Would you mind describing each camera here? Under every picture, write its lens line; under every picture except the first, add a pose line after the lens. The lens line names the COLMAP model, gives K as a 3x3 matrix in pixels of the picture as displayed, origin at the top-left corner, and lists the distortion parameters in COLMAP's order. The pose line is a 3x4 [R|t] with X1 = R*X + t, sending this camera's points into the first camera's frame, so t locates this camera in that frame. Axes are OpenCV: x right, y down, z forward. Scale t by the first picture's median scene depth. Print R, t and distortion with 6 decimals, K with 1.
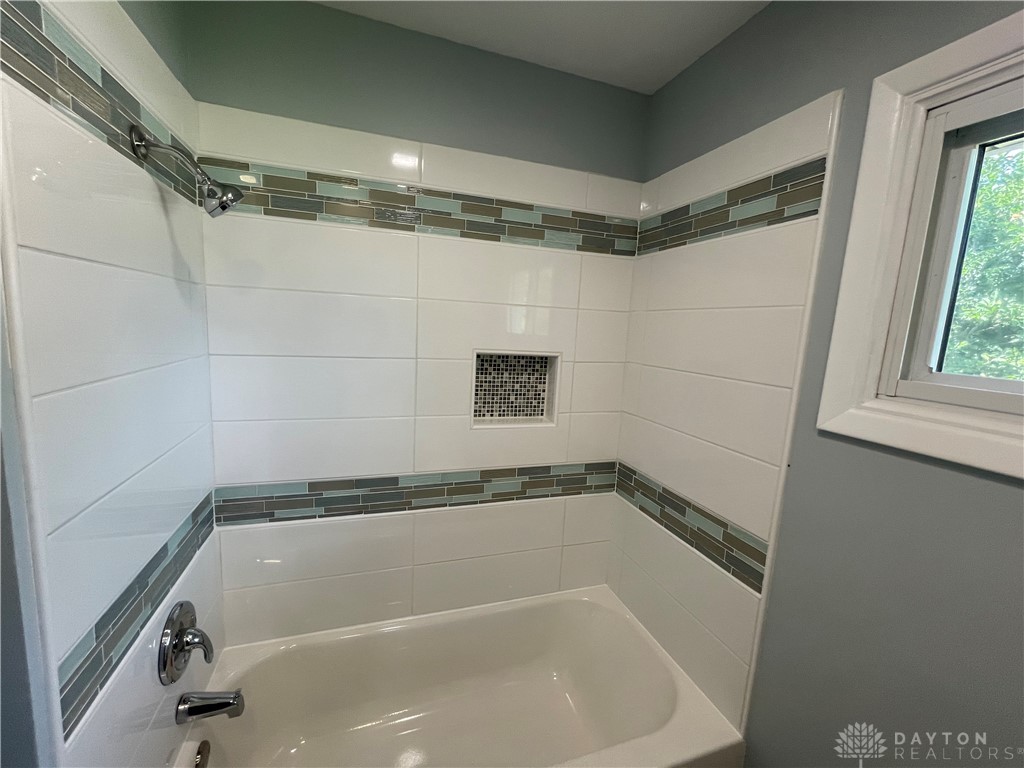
lens RADIAL K [[417.1, 0, 510.4], [0, 417.1, 383.1], [0, 0, 1]] dist [0.004682, 0.000951]
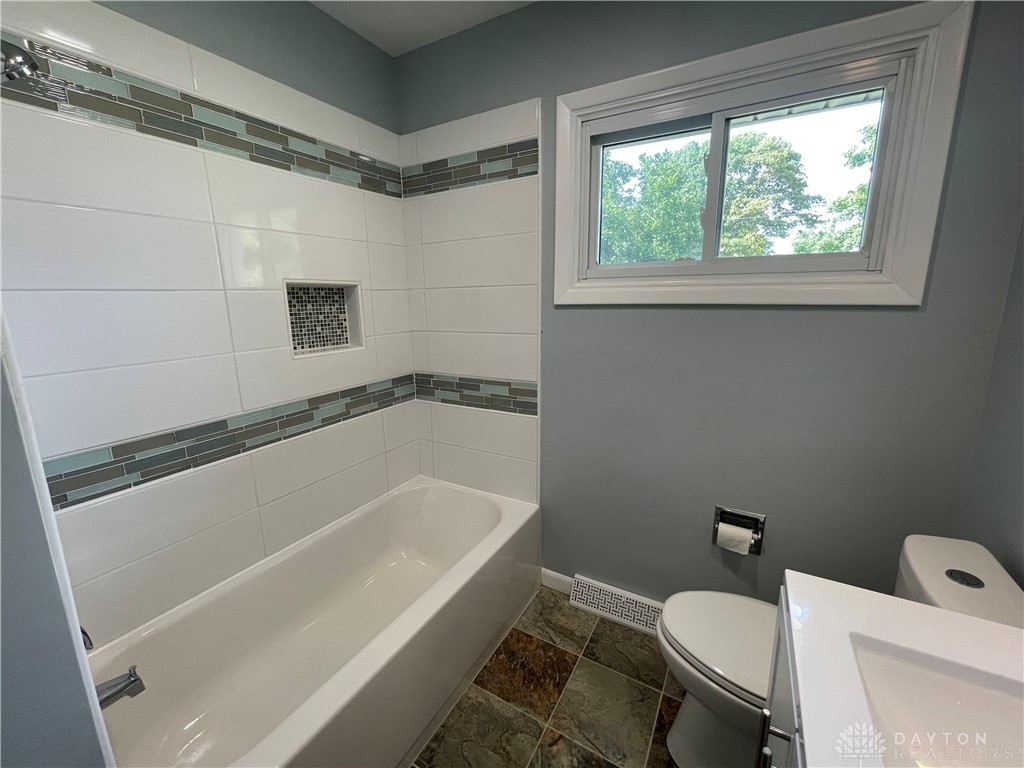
lens RADIAL K [[417.1, 0, 506.5], [0, 417.1, 379.7], [0, 0, 1]] dist [0.004682, 0.000951]
pose [[0.752337, -0.194110, 0.629532, -0.367535], [0.148157, 0.980979, 0.125416, 0.111757], [-0.641903, -0.001085, 0.766785, -0.125073]]
